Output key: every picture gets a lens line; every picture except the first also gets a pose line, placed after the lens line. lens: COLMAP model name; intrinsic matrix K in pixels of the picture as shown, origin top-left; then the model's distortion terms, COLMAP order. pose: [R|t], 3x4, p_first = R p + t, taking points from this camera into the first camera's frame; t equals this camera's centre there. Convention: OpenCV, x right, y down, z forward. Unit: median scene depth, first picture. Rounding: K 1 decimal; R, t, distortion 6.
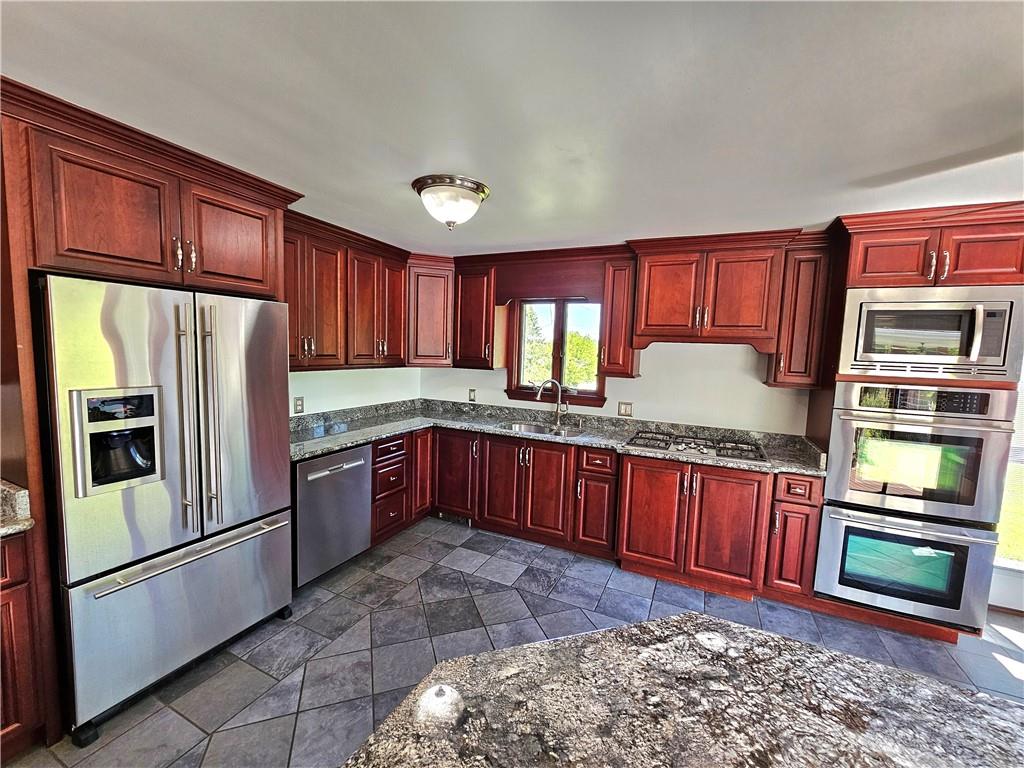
lens RADIAL K [[418.3, 0, 511.3], [0, 418.3, 385.3], [0, 0, 1]] dist [-0.006863, -0.000306]
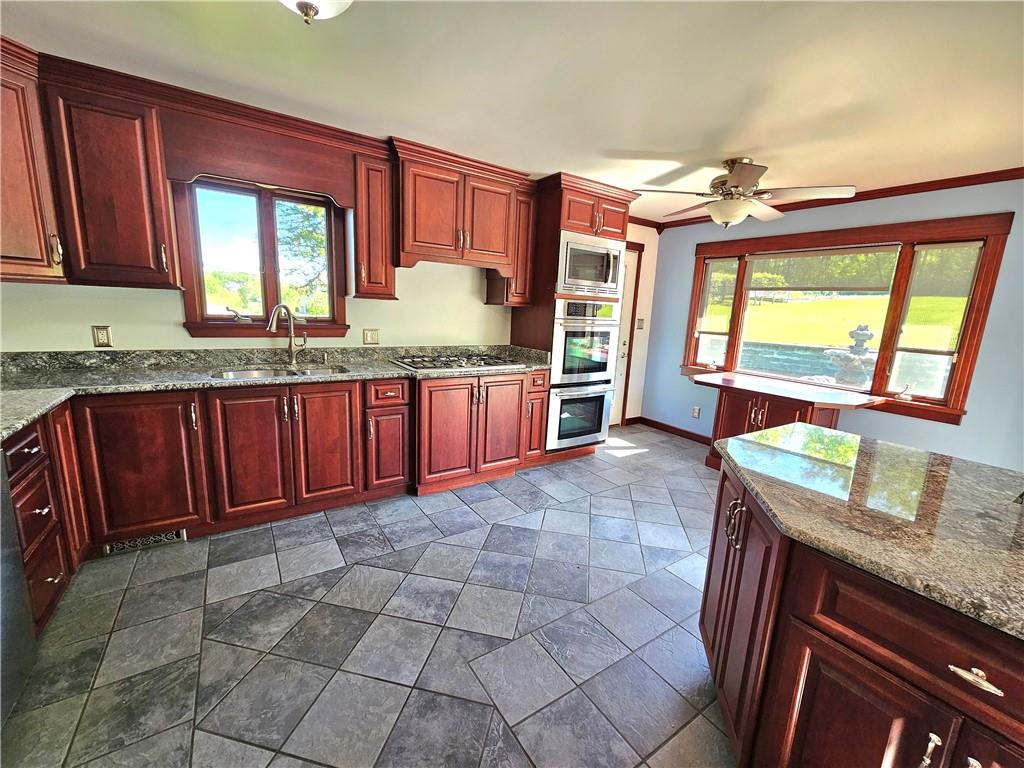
lens RADIAL K [[418.3, 0, 513.6], [0, 418.3, 386.9], [0, 0, 1]] dist [-0.006863, -0.000306]
pose [[0.511587, -0.170559, 0.842133, -0.393019], [0.044281, 0.984032, 0.172397, 0.024804], [-0.858089, -0.050905, 0.510971, 0.303393]]
